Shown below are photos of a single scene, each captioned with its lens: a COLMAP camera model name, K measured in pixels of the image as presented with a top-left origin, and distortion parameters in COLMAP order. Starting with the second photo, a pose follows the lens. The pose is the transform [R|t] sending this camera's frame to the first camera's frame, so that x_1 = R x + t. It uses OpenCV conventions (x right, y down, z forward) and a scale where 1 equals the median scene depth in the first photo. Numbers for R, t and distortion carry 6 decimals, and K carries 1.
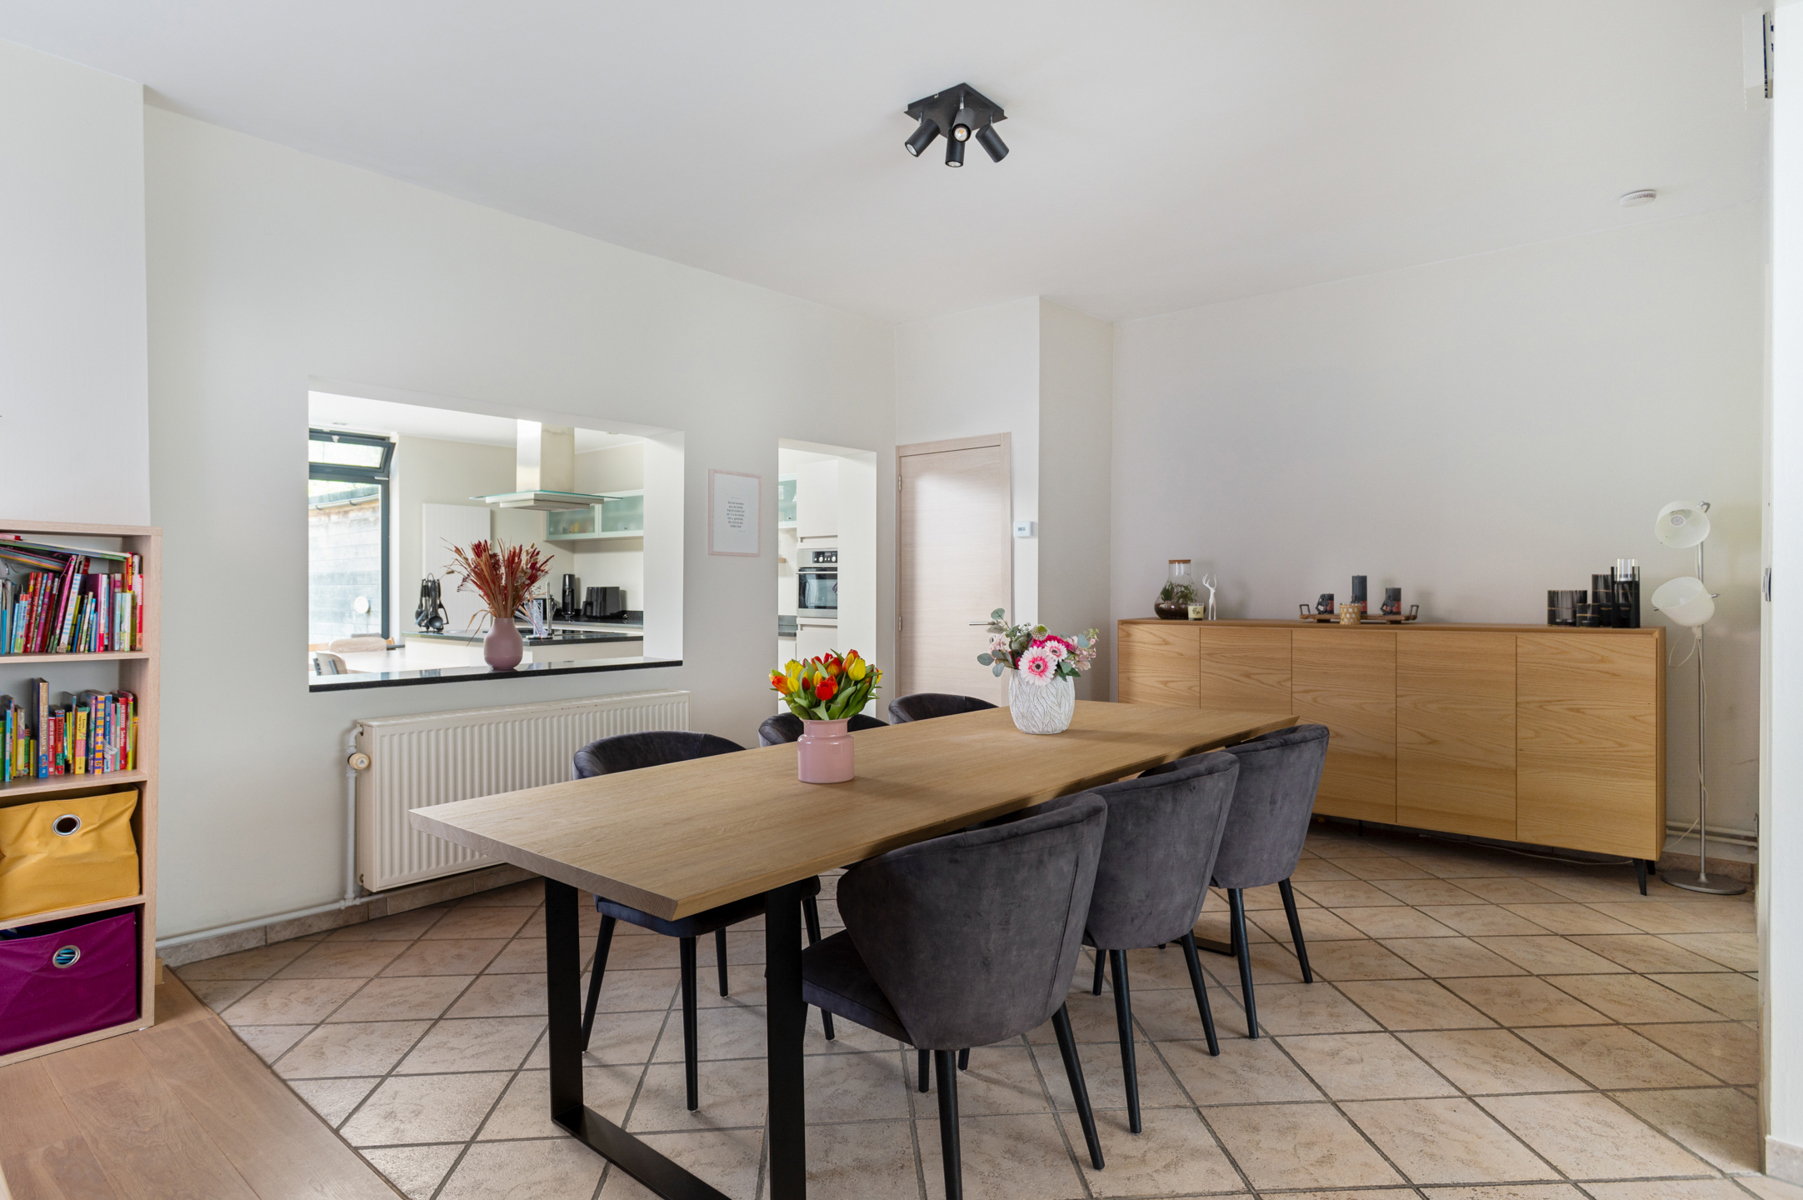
lens RADIAL K [[992.3, 0, 897.5], [0, 992.3, 587.0], [0, 0, 1]] dist [-0.002491, 0.002935]
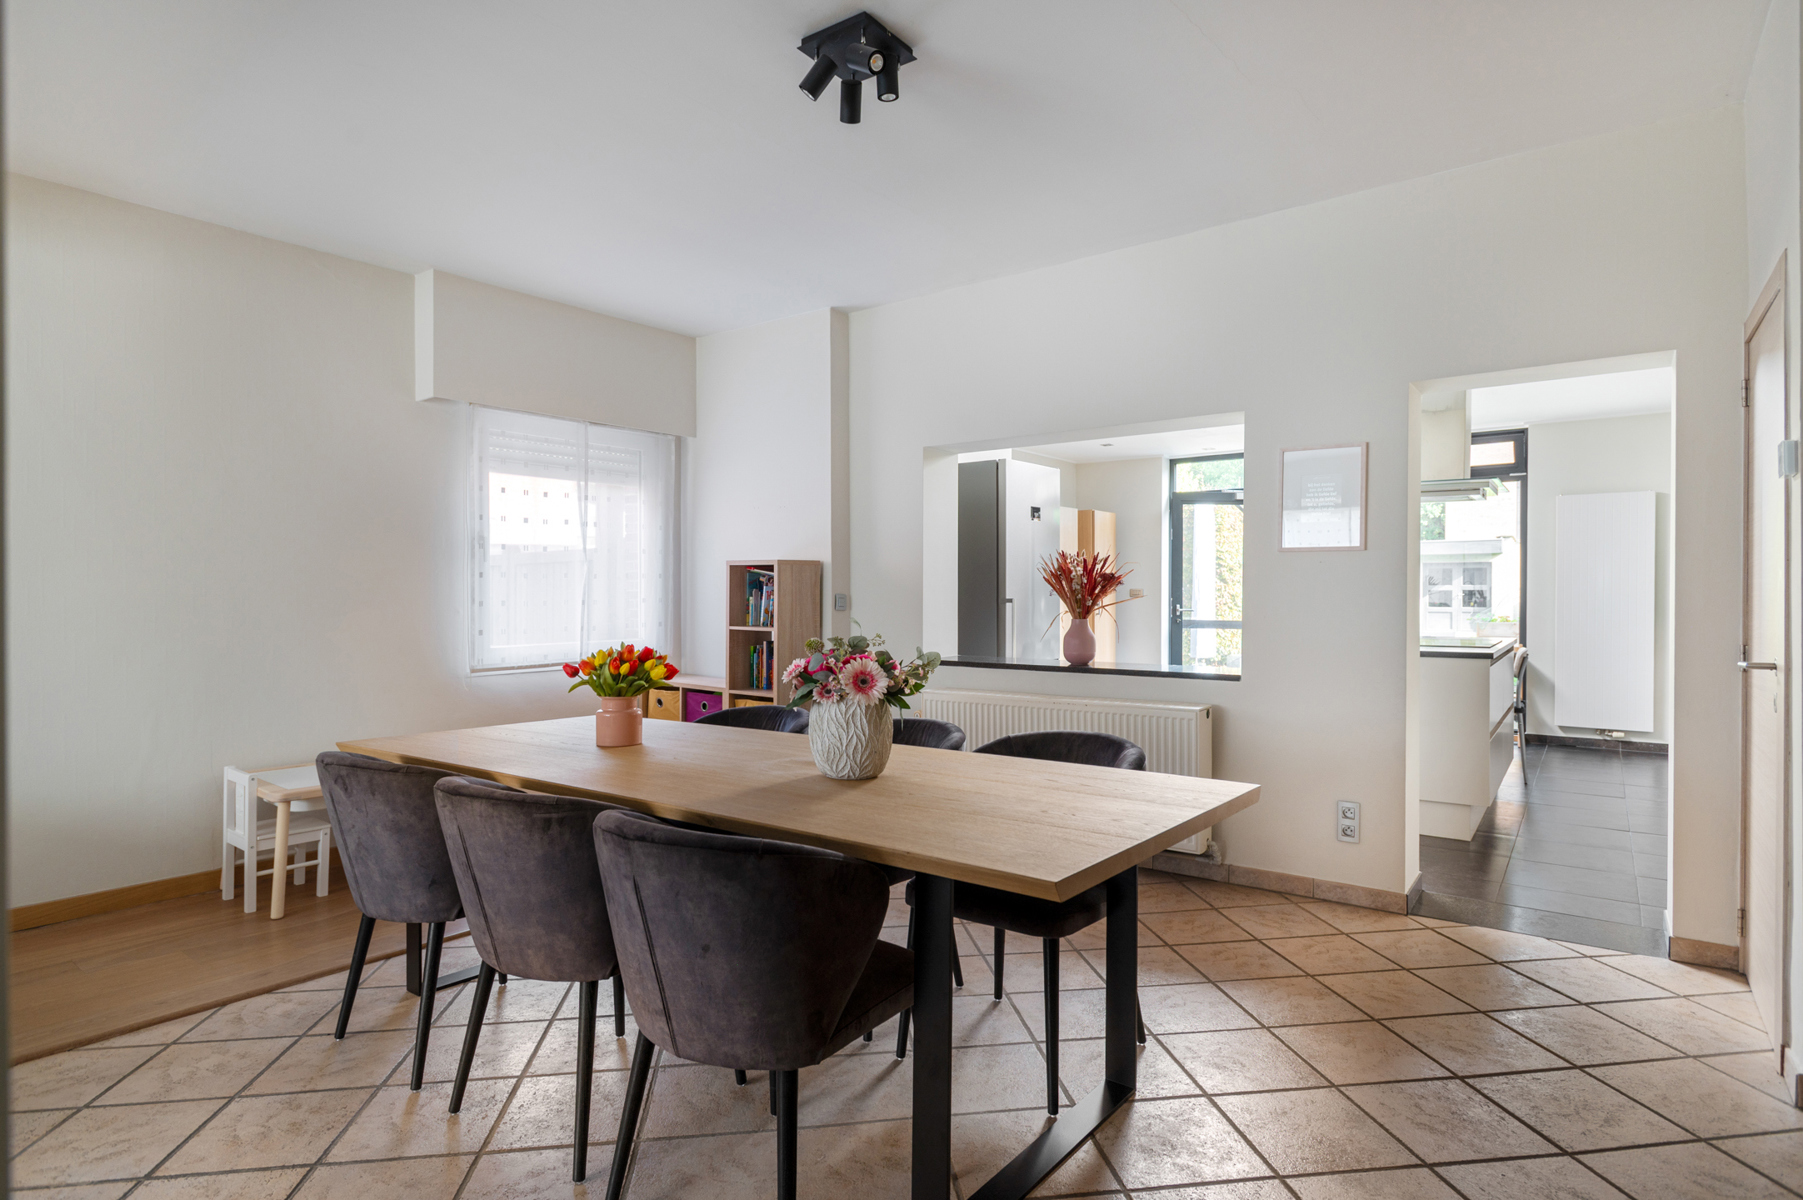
lens RADIAL K [[980.3, 0, 901.5], [0, 980.3, 600.0], [0, 0, 1]] dist [-0.001133, -0.000110]
pose [[0.057042, 0.000018, -0.998372, 1.010555], [-0.001687, 0.999999, -0.000079, 0.019220], [0.998370, 0.001689, 0.057042, 1.137764]]
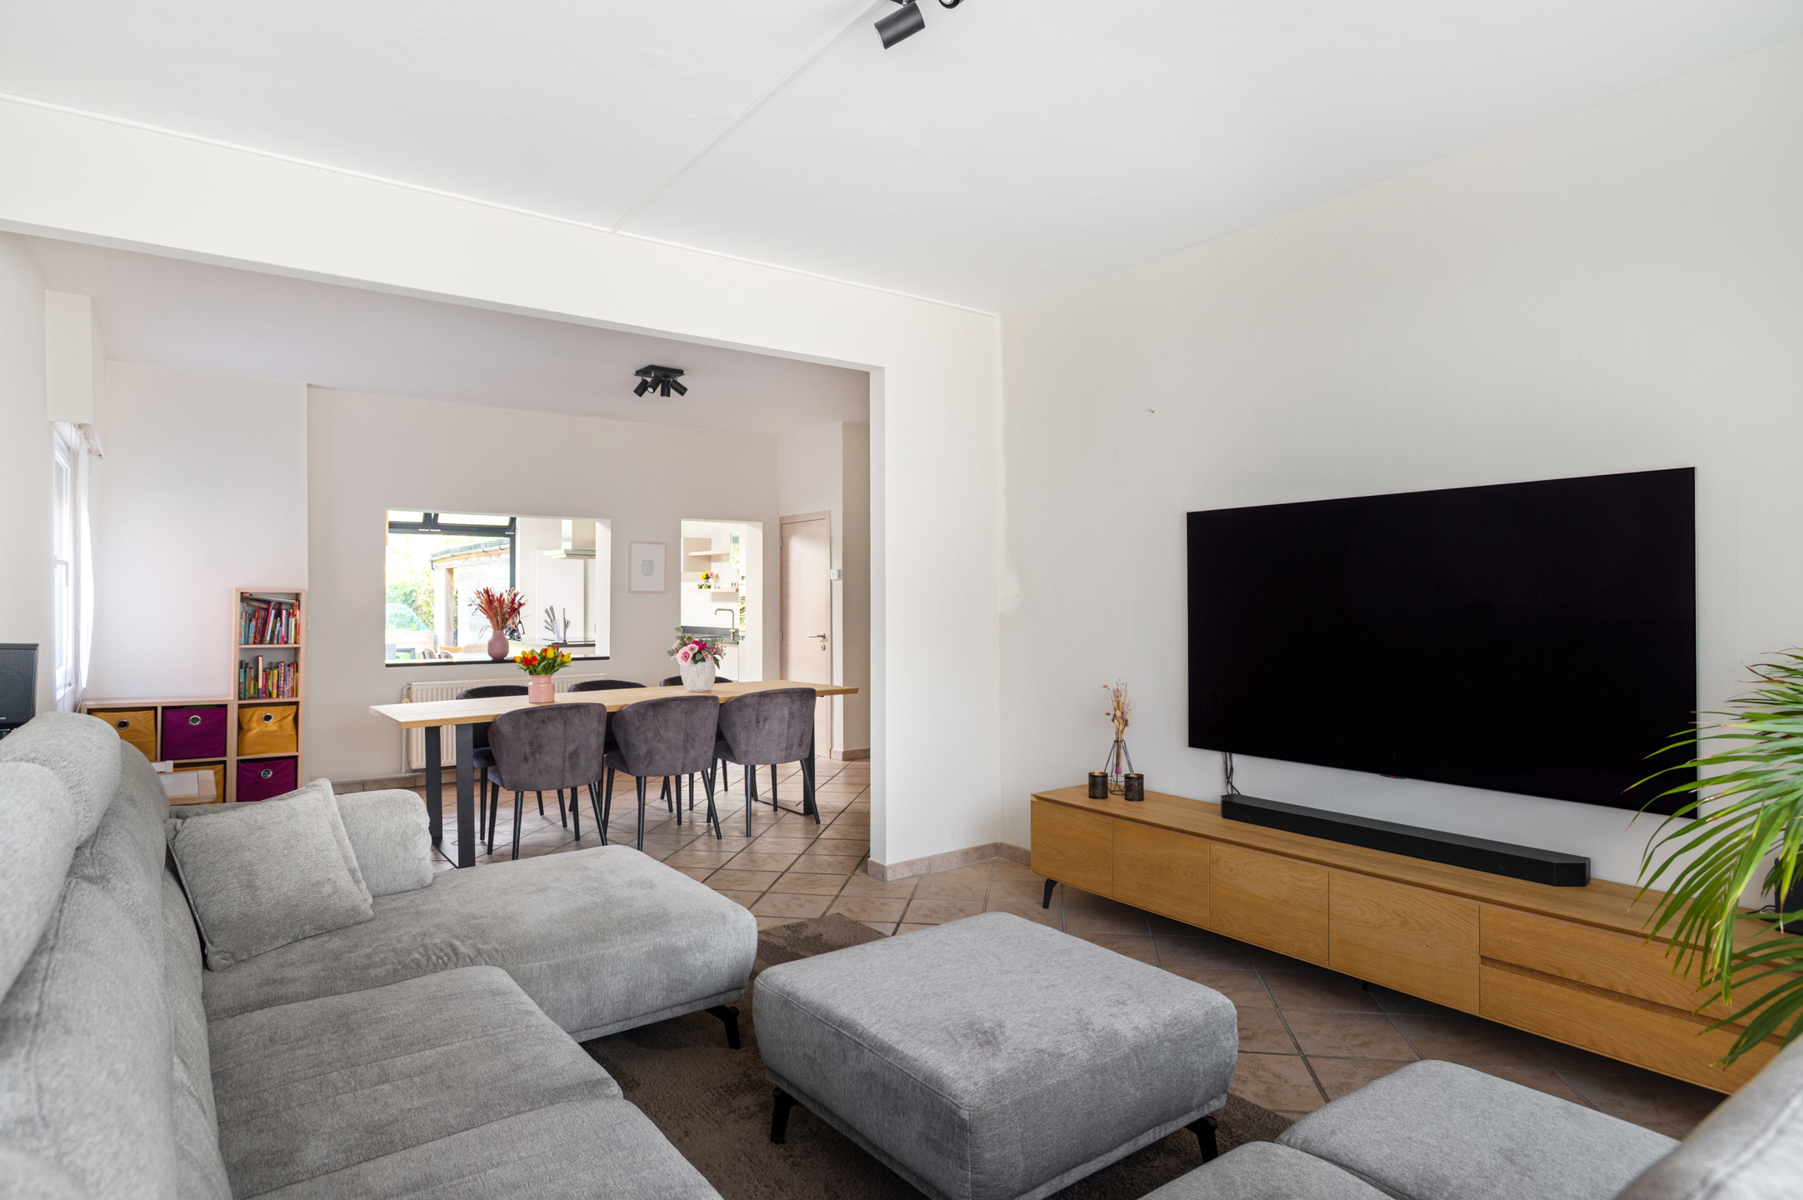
lens RADIAL K [[992.3, 0, 897.5], [0, 992.3, 587.0], [0, 0, 1]] dist [-0.002491, 0.002935]
pose [[0.976320, -0.003058, -0.216311, 1.050089], [0.000515, 0.999930, -0.011809, -0.036782], [0.216332, 0.011418, 0.976253, -0.903917]]
